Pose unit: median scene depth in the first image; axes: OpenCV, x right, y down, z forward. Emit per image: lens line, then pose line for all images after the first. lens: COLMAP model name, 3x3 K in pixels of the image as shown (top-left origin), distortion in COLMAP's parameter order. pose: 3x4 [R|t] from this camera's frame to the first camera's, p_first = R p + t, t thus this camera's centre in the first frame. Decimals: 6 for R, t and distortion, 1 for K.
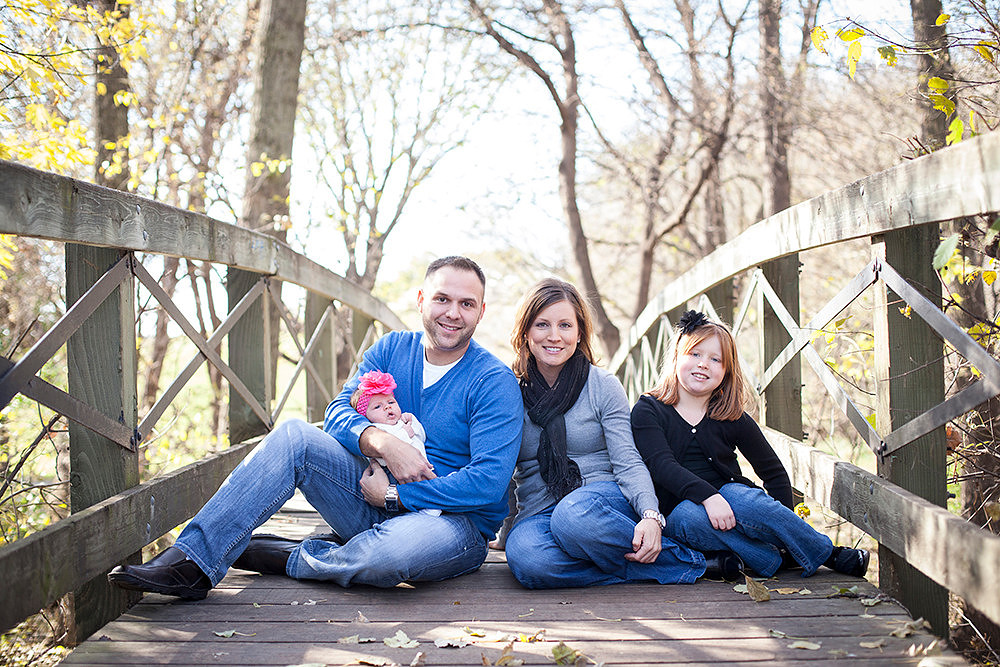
lens RADIAL K [[1423.9, 0, 502.8], [0, 1423.9, 331.7], [0, 0, 1]] dist [-0.105249, 0.037317]
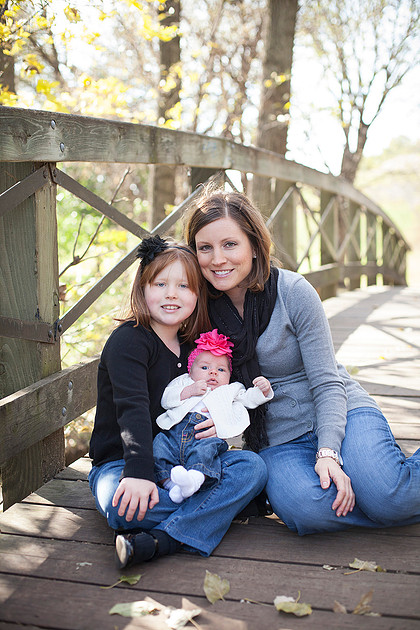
lens RADIAL K [[916.9, 0, 210.2], [0, 916.9, 314.9], [0, 0, 1]] dist [-0.151635, 0.077893]
pose [[0.967137, 0.031858, -0.252253, 0.009746], [0.003227, 0.990501, 0.137466, -0.008411], [0.254237, -0.133763, 0.957847, 0.077631]]
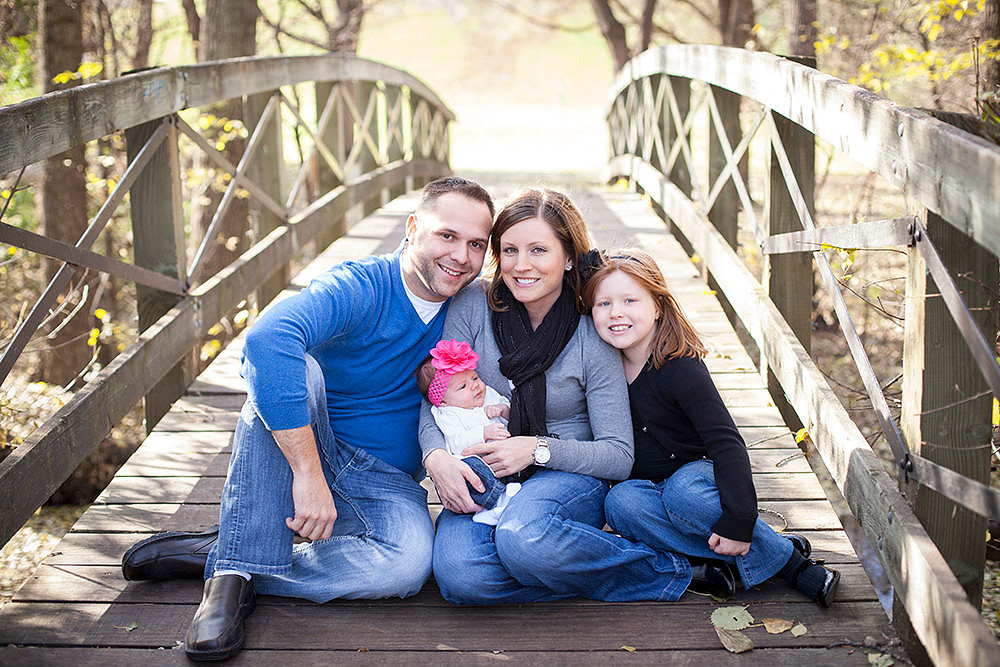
lens RADIAL K [[1444.6, 0, 490.0], [0, 1444.6, 333.1], [0, 0, 1]] dist [-0.113904, 0.036088]
pose [[0.999853, -0.000106, -0.017147, 0.011925], [0.004069, 0.972889, 0.231235, -0.037904], [0.016658, -0.231271, 0.972747, 0.055747]]
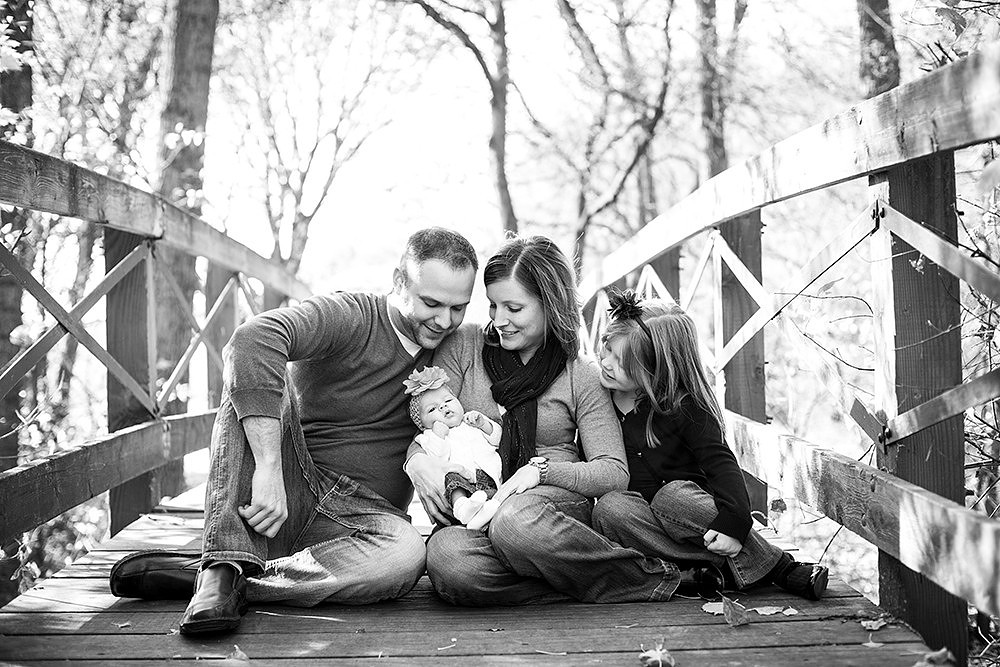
lens RADIAL K [[1437.5, 0, 499.9], [0, 1437.5, 321.3], [0, 0, 1]] dist [-0.133834, 0.015350]
pose [[0.998891, -0.003096, 0.046974, 0.001959], [0.002948, 0.999990, 0.003223, 0.003074], [-0.046984, -0.003081, 0.998891, 0.042818]]
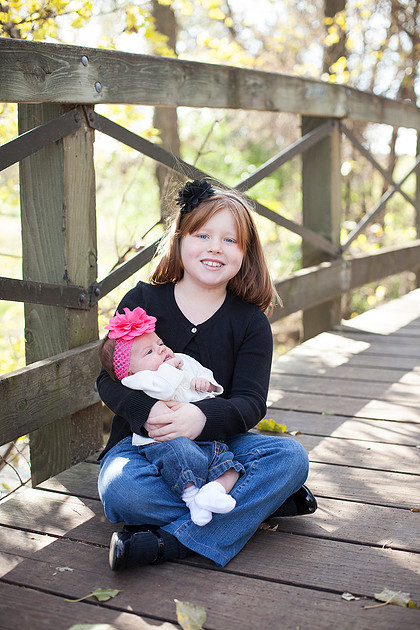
lens RADIAL K [[927.5, 0, 210.8], [0, 927.5, 315.9], [0, 0, 1]] dist [-0.141311, 0.015834]
pose [[0.899755, 0.062307, -0.431924, 0.023020], [0.015915, 0.984412, 0.175158, -0.005368], [0.436105, -0.164473, 0.884738, 0.105184]]
